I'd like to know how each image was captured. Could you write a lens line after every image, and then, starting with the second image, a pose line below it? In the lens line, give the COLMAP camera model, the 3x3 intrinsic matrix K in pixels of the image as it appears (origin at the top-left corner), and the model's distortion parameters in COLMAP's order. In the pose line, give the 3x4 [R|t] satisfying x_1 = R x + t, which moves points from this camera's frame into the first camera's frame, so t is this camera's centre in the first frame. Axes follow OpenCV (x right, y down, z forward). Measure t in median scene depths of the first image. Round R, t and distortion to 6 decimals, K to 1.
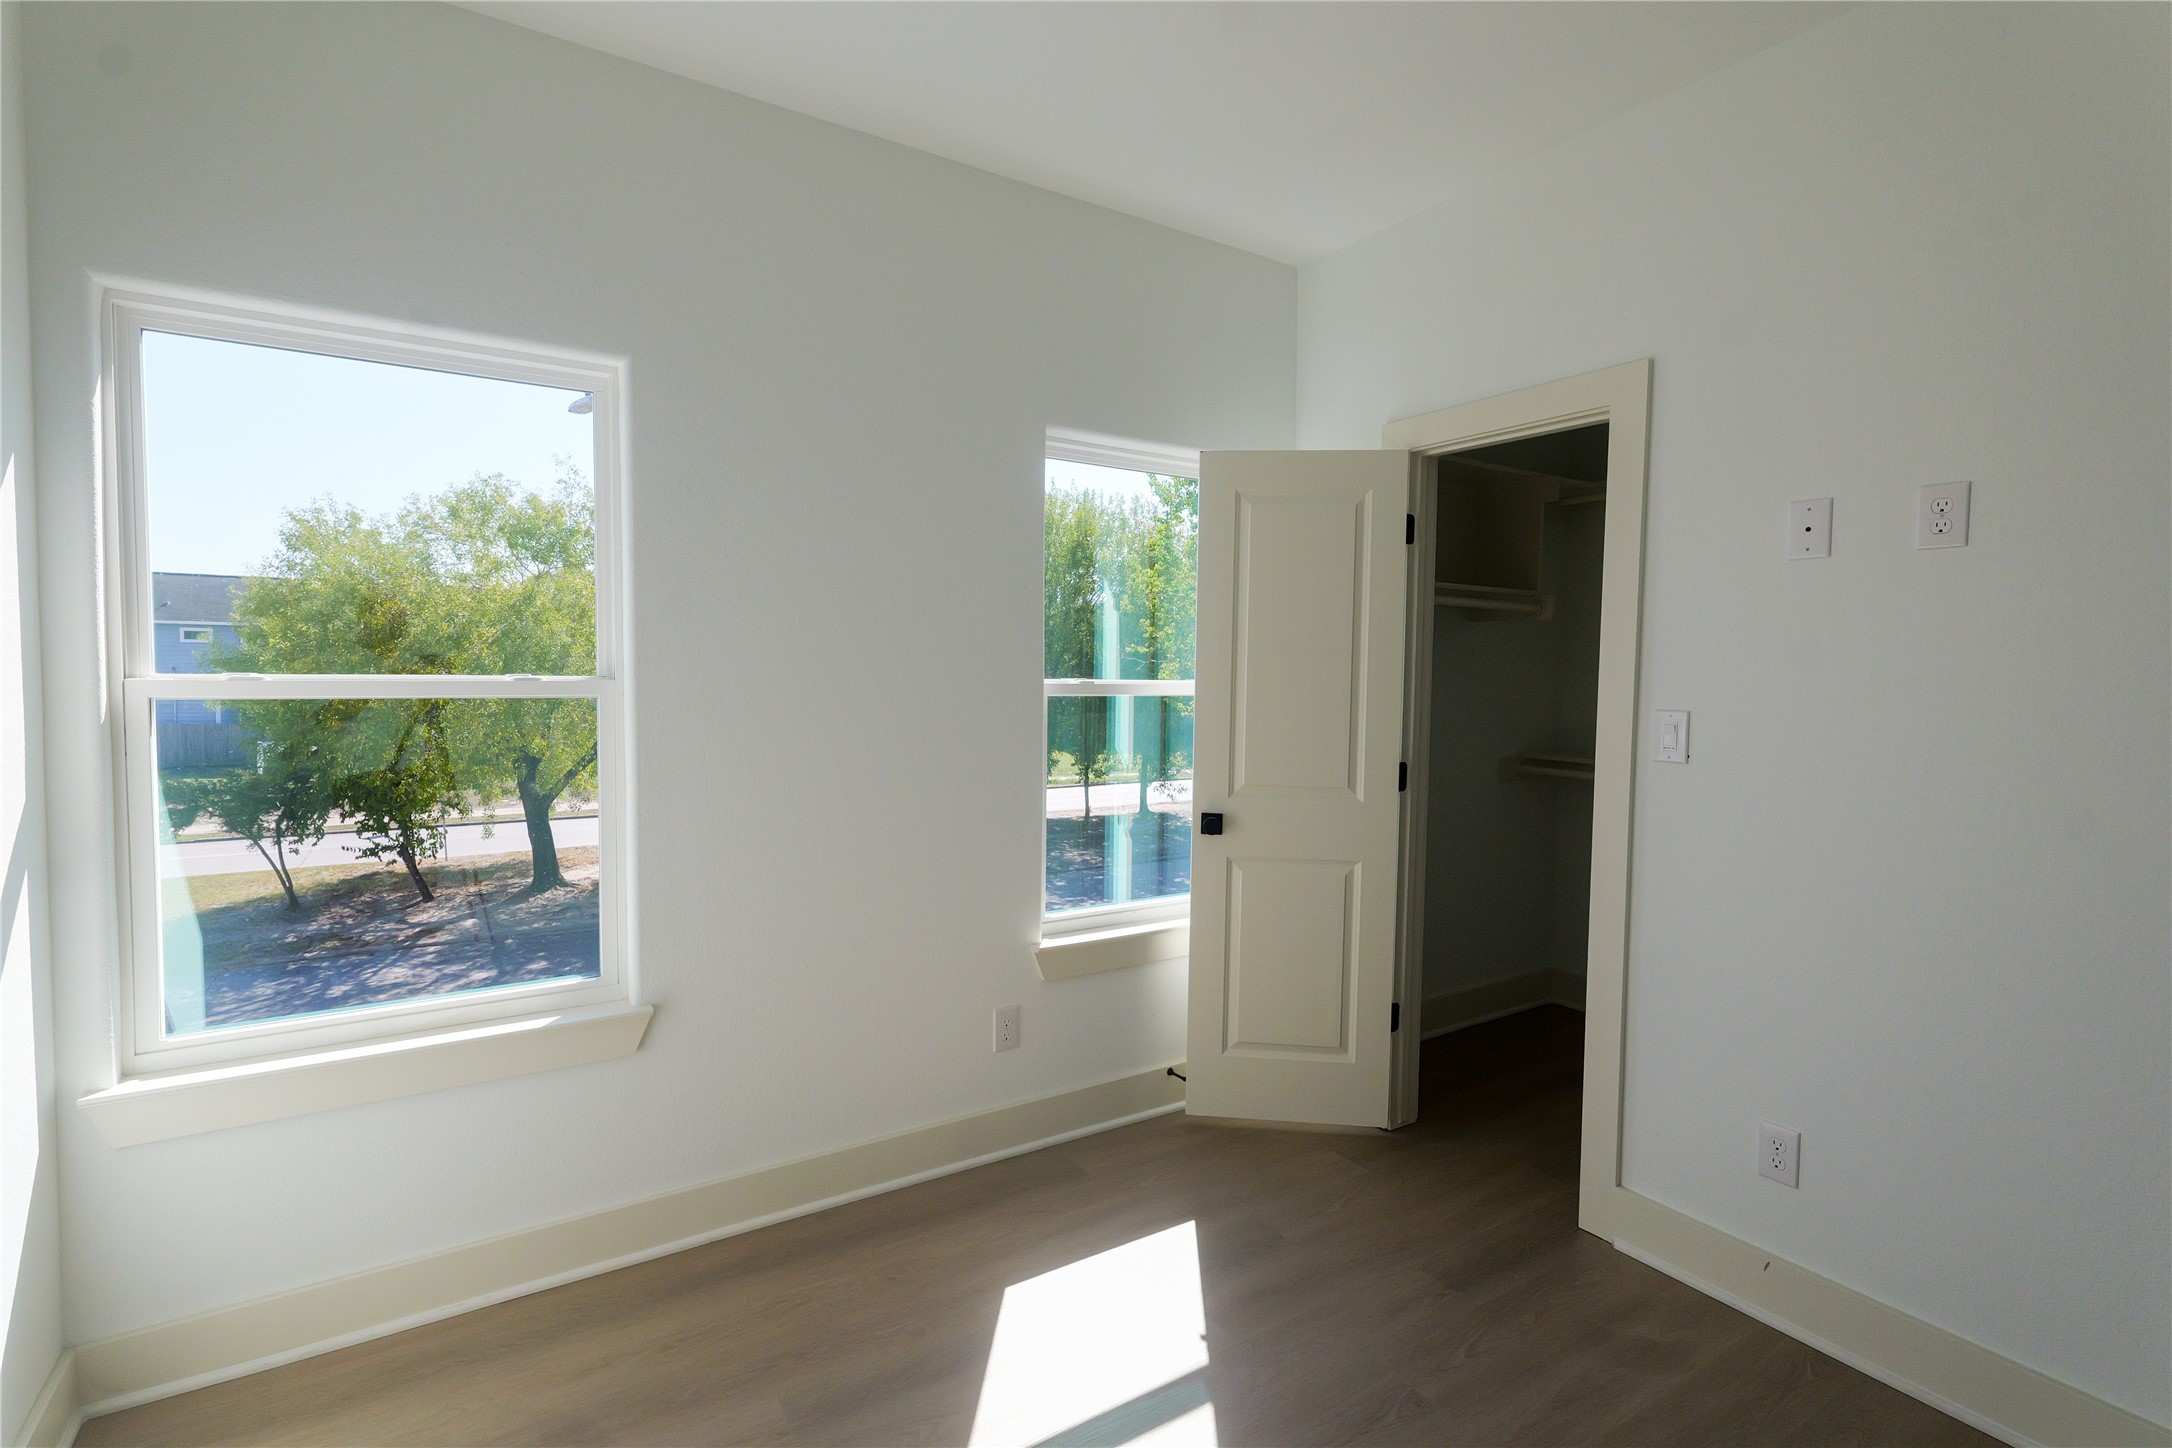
lens RADIAL K [[1009.4, 0, 1086.1], [0, 1009.4, 683.4], [0, 0, 1]] dist [0.001915, 0.000471]
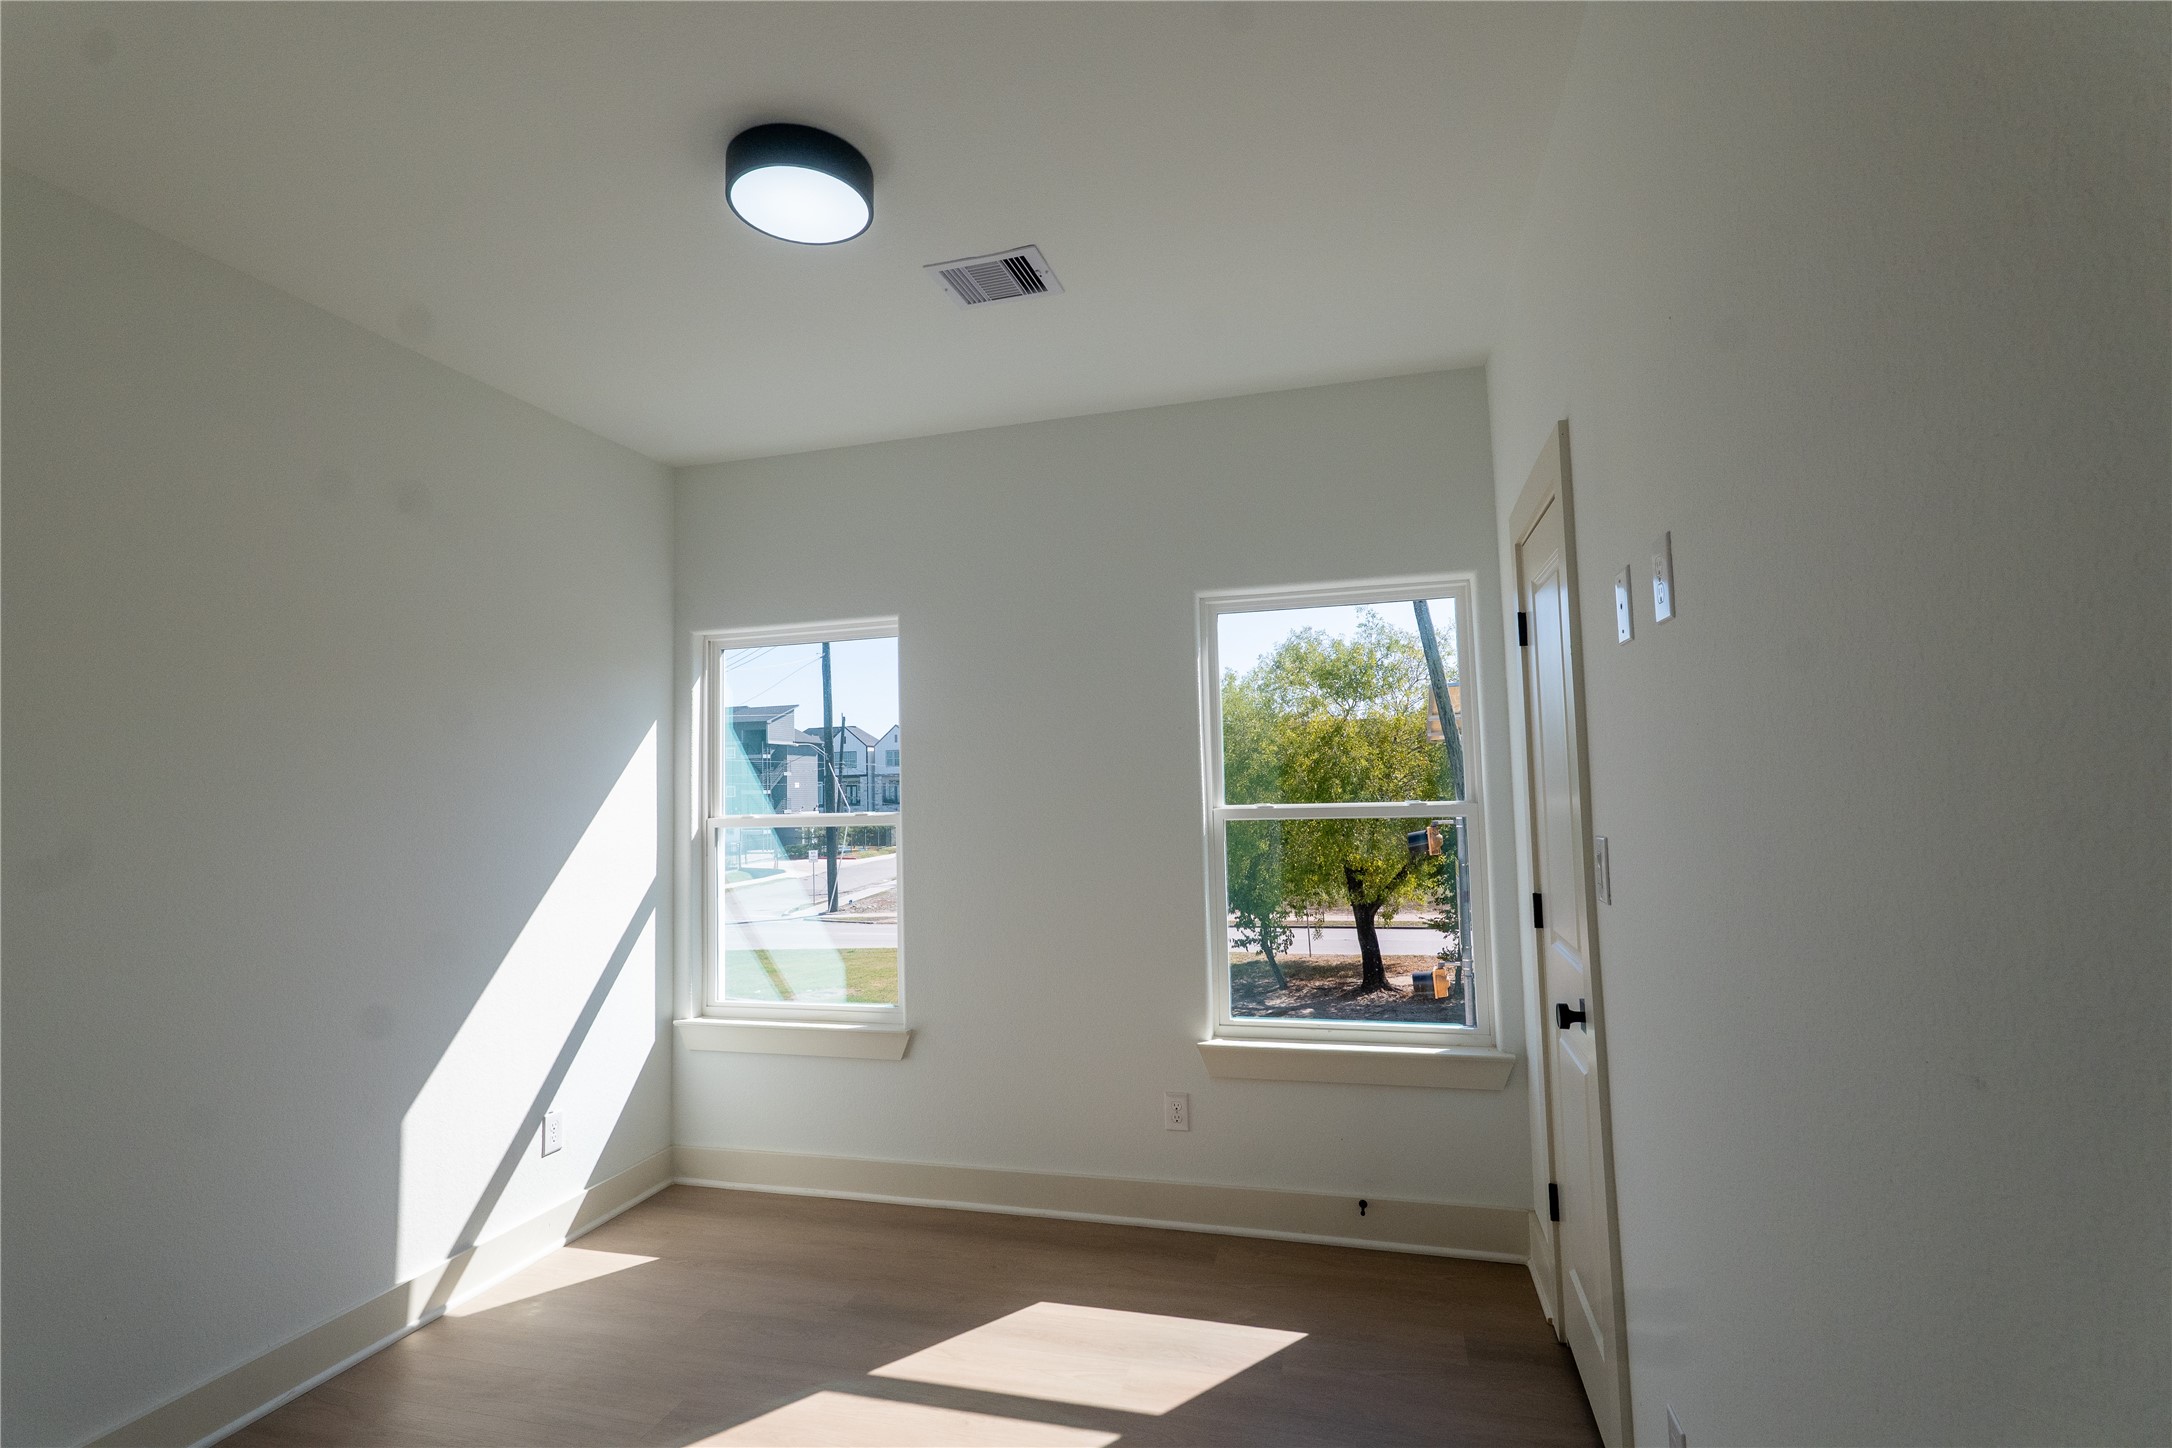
lens RADIAL K [[1018.0, 0, 1086.0], [0, 1018.0, 724.0], [0, 0, 1]] dist [-0.000183, 0.000065]
pose [[0.651922, -0.083343, -0.753692, 0.133745], [0.027697, 0.995896, -0.086169, 0.000828], [0.757780, 0.035300, 0.651555, 0.029163]]
